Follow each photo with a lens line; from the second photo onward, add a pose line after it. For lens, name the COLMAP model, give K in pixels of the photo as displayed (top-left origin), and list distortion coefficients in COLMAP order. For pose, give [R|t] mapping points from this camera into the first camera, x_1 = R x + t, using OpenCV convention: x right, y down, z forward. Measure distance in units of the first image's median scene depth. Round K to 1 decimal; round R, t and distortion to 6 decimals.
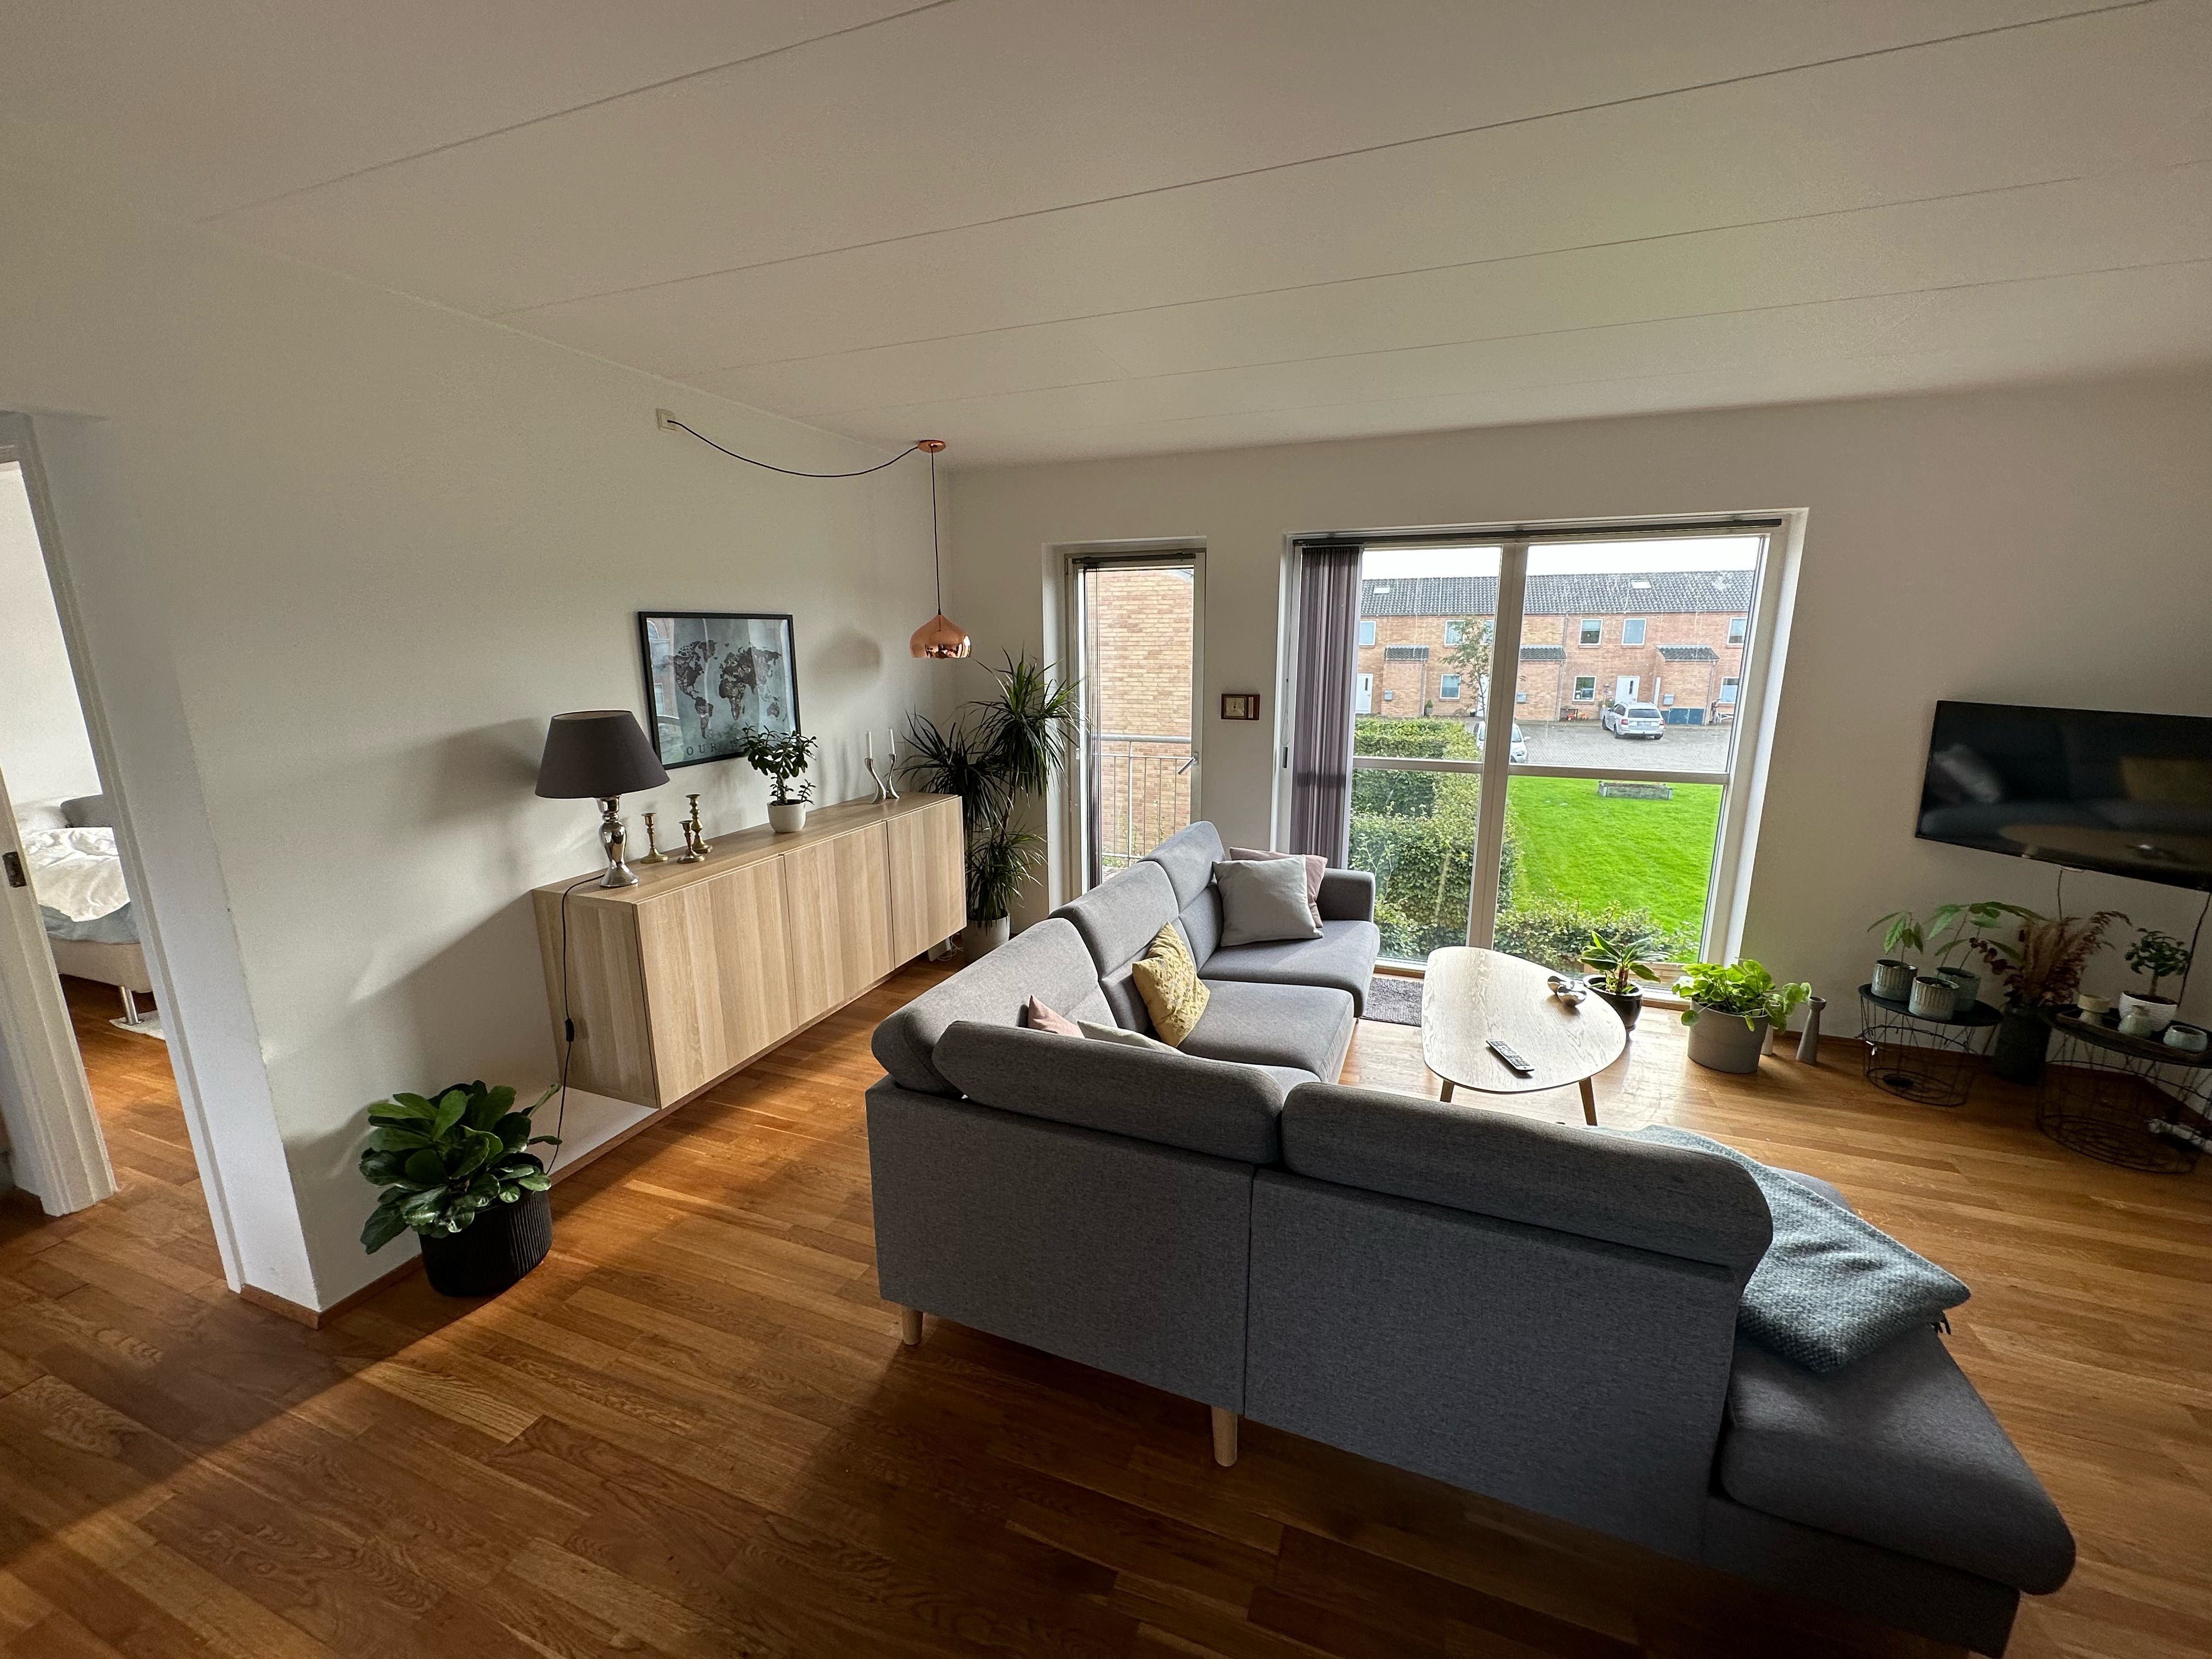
lens RADIAL K [[878.2, 0, 1108.8], [0, 878.2, 828.9], [0, 0, 1]] dist [-0.000429, 0.000172]
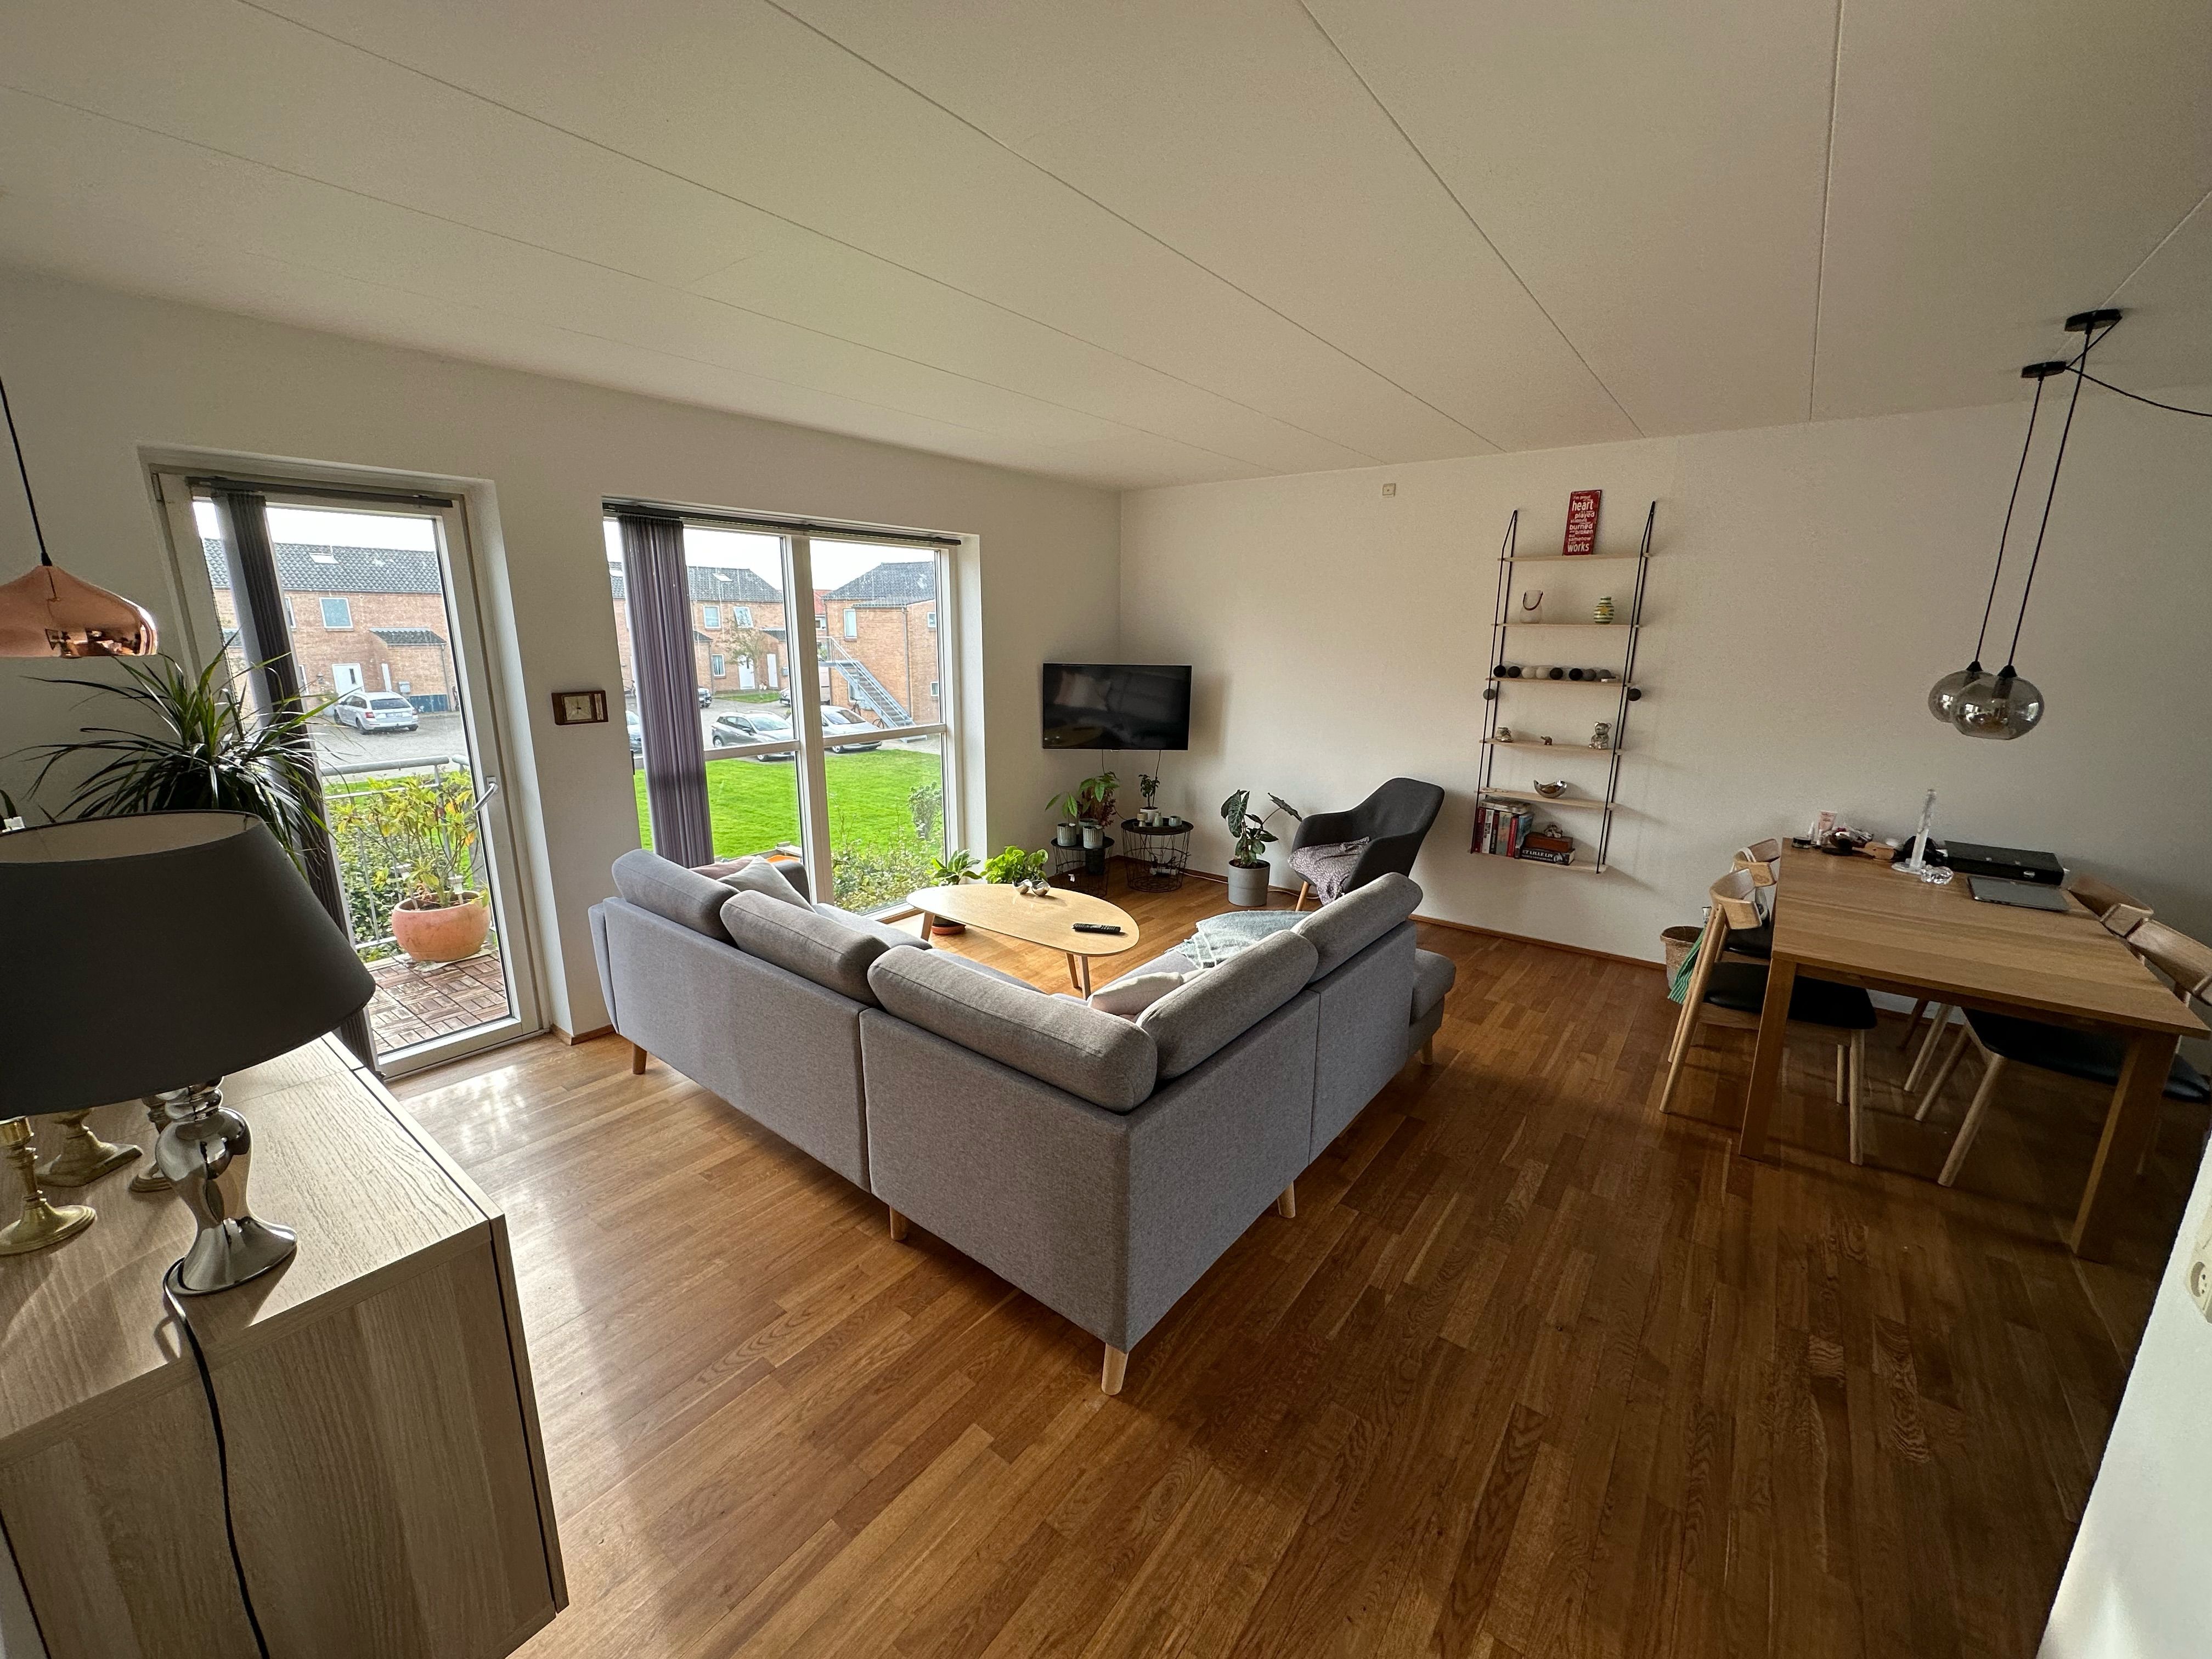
lens RADIAL K [[878.2, 0, 1107.8], [0, 878.2, 827.7], [0, 0, 1]] dist [-0.000429, 0.000172]
pose [[0.283702, -0.211065, 0.935395, -0.507113], [0.195036, 0.967786, 0.159220, -0.070924], [-0.938868, 0.137265, 0.315729, 0.334315]]
